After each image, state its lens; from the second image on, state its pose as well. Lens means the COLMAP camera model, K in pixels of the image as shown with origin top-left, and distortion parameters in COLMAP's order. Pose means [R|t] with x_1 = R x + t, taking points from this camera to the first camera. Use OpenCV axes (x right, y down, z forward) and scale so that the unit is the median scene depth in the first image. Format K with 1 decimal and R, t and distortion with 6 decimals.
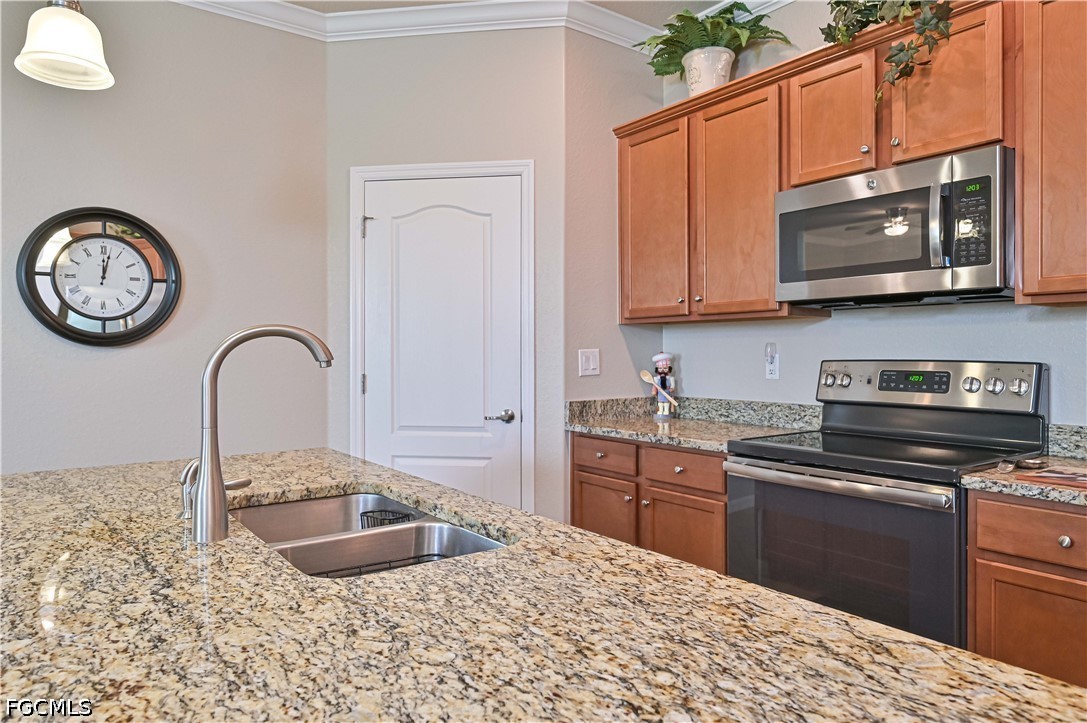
lens RADIAL K [[702.8, 0, 543.5], [0, 702.8, 361.5], [0, 0, 1]] dist [-0.001172, -0.000708]
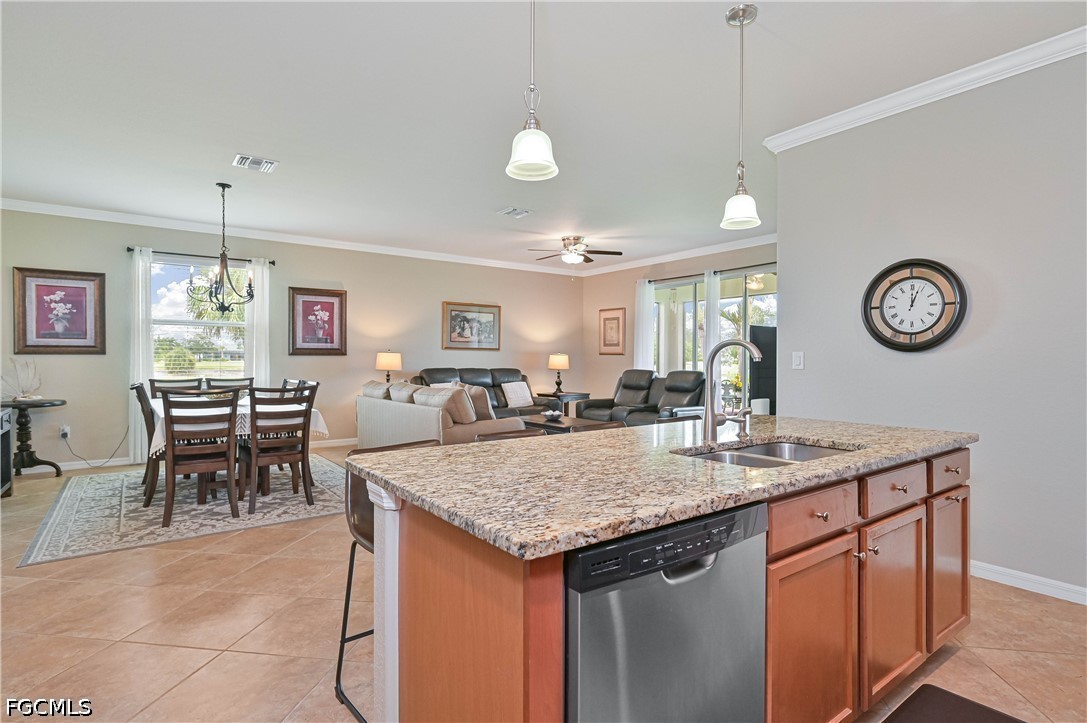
lens RADIAL K [[554.2, 0, 543.5], [0, 554.2, 361.5], [0, 0, 1]] dist [-0.001781, -0.000530]
pose [[0.009128, 0.006514, -0.999937, 0.543623], [-0.015822, 0.999855, 0.006369, 0.003379], [0.999833, 0.015763, 0.009230, 0.210811]]
